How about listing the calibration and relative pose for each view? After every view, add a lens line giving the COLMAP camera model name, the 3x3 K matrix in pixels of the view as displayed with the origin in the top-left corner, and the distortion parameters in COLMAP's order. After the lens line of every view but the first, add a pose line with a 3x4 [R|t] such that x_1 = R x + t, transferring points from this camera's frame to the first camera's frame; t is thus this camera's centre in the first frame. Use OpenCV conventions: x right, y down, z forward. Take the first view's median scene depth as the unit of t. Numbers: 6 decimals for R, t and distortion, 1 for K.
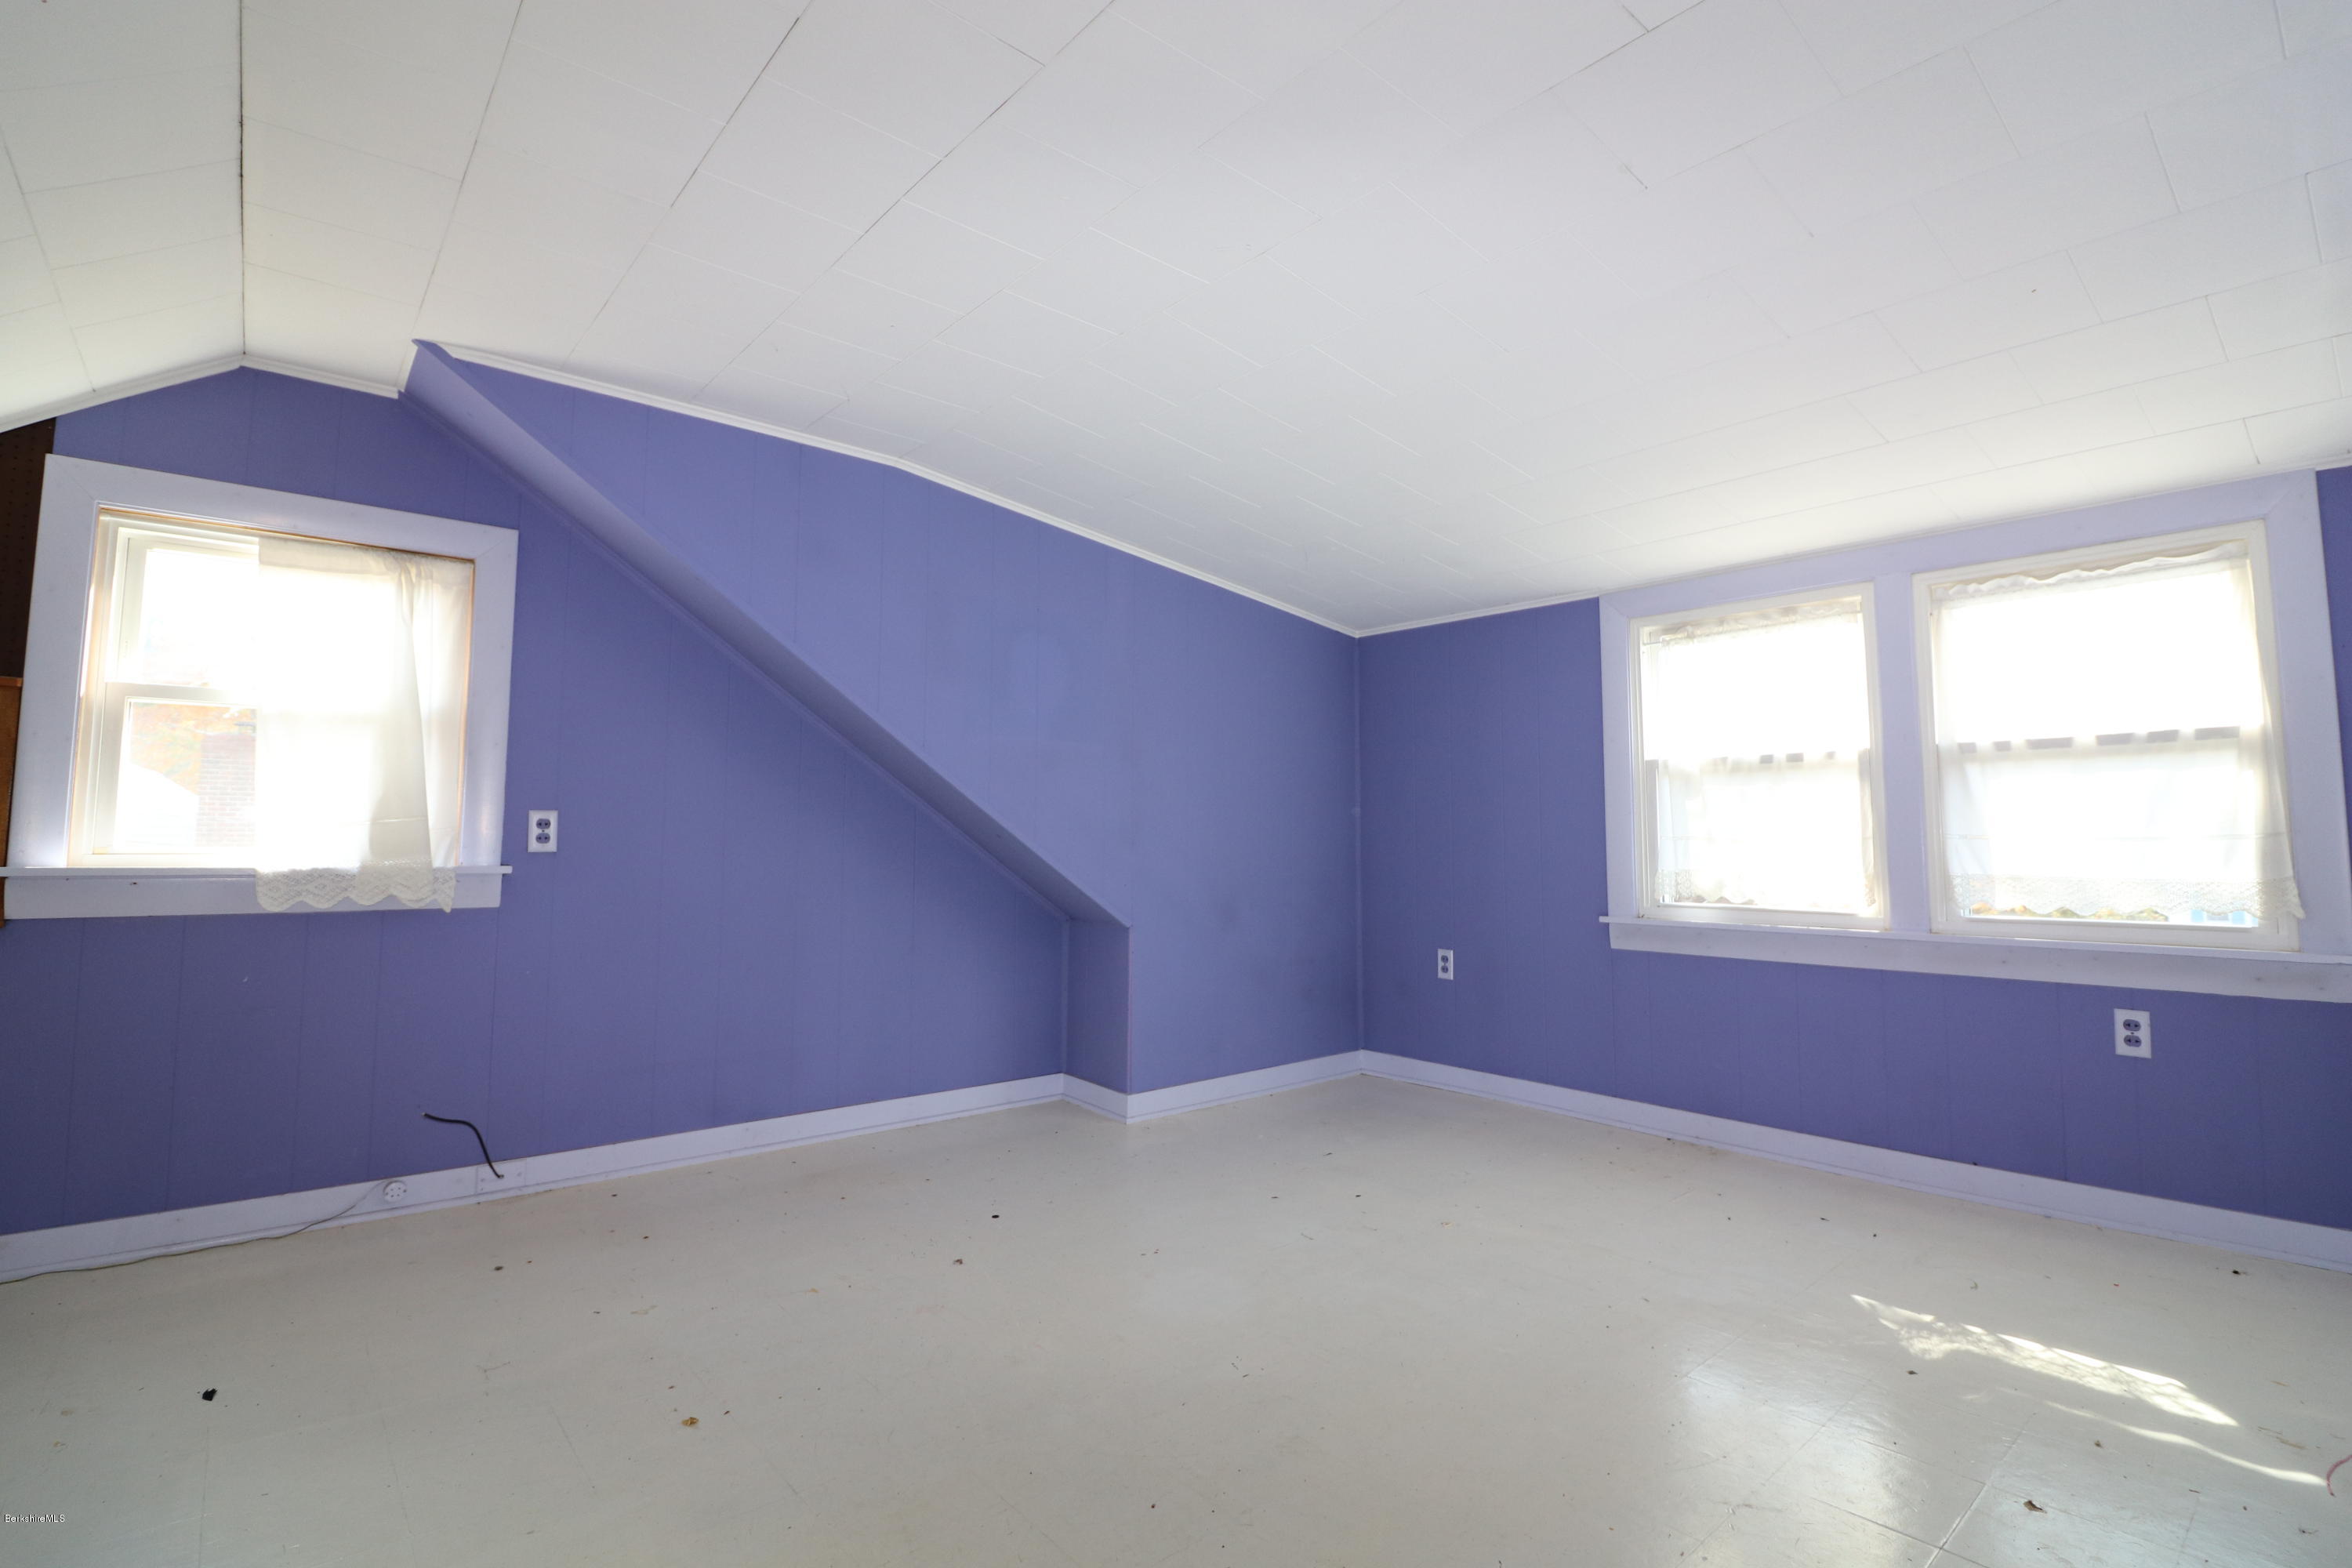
lens RADIAL K [[1076.8, 0, 1166.7], [0, 1076.8, 747.5], [0, 0, 1]] dist [-0.001479, -0.010147]
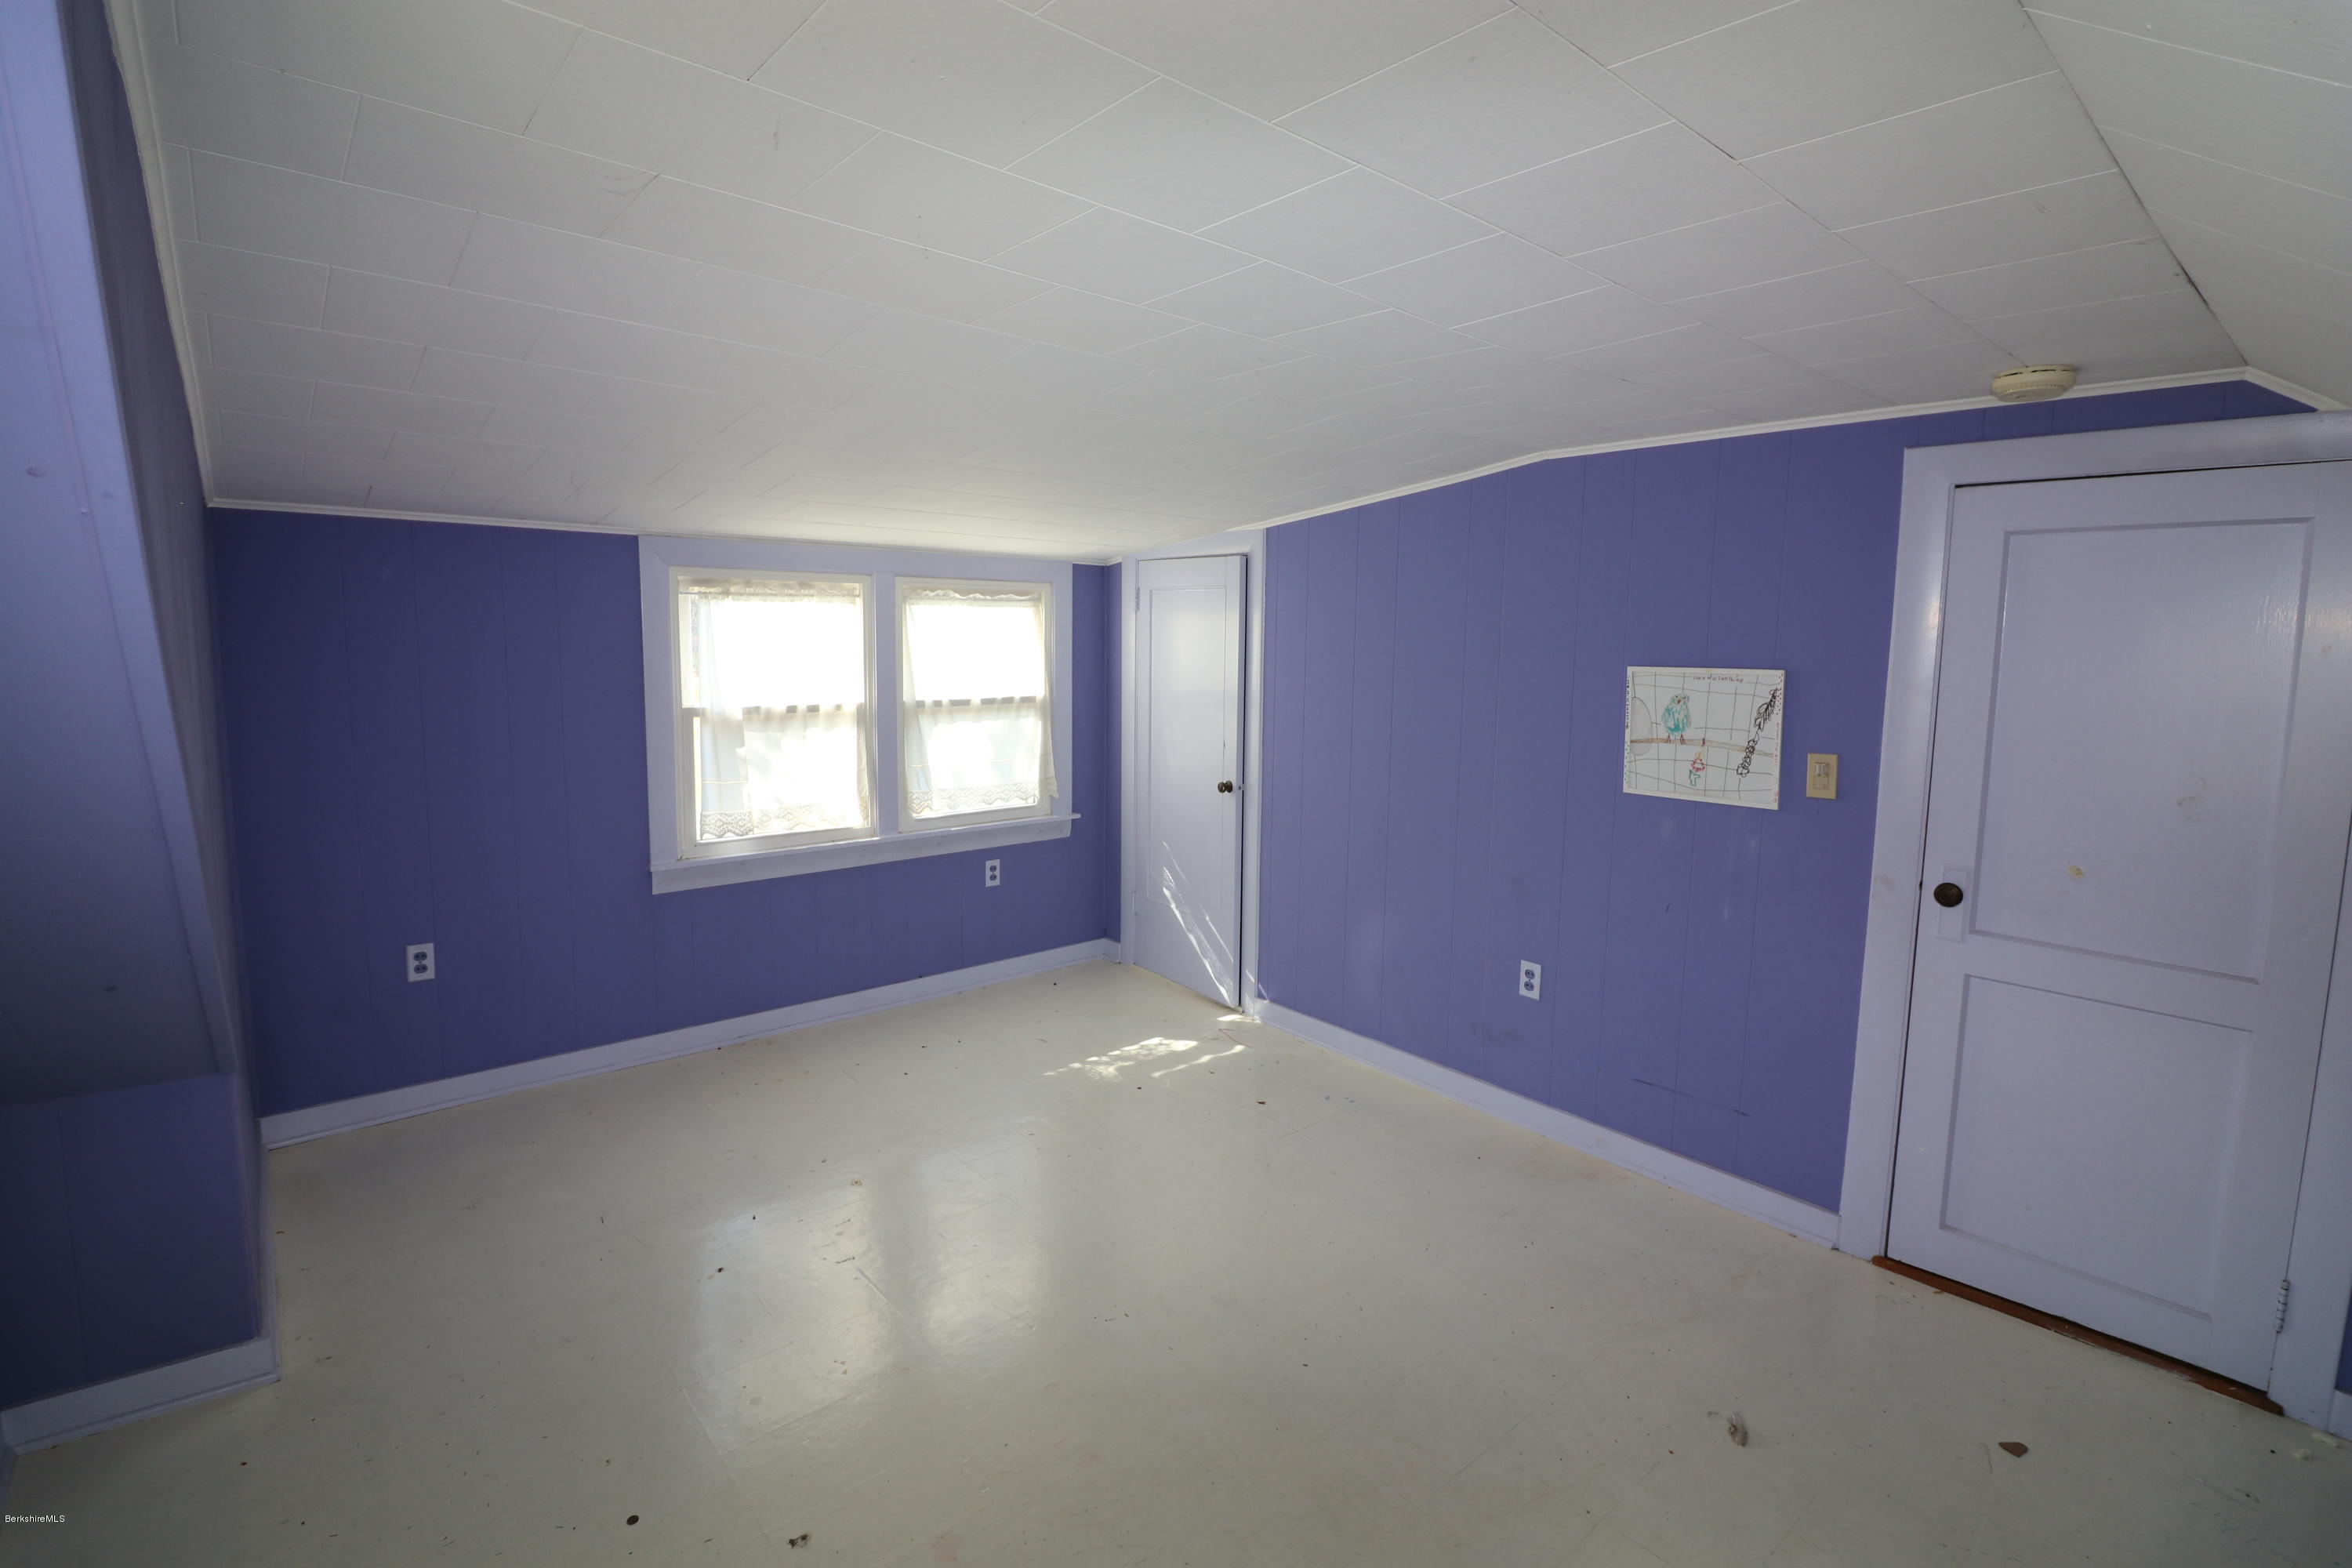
lens RADIAL K [[1076.8, 0, 1166.7], [0, 1076.8, 747.5], [0, 0, 1]] dist [-0.001479, -0.010147]
pose [[0.004701, -0.110287, 0.993889, -0.688648], [-0.099852, 0.988881, 0.110203, -0.131618], [-0.994991, -0.099760, -0.006364, 0.646278]]
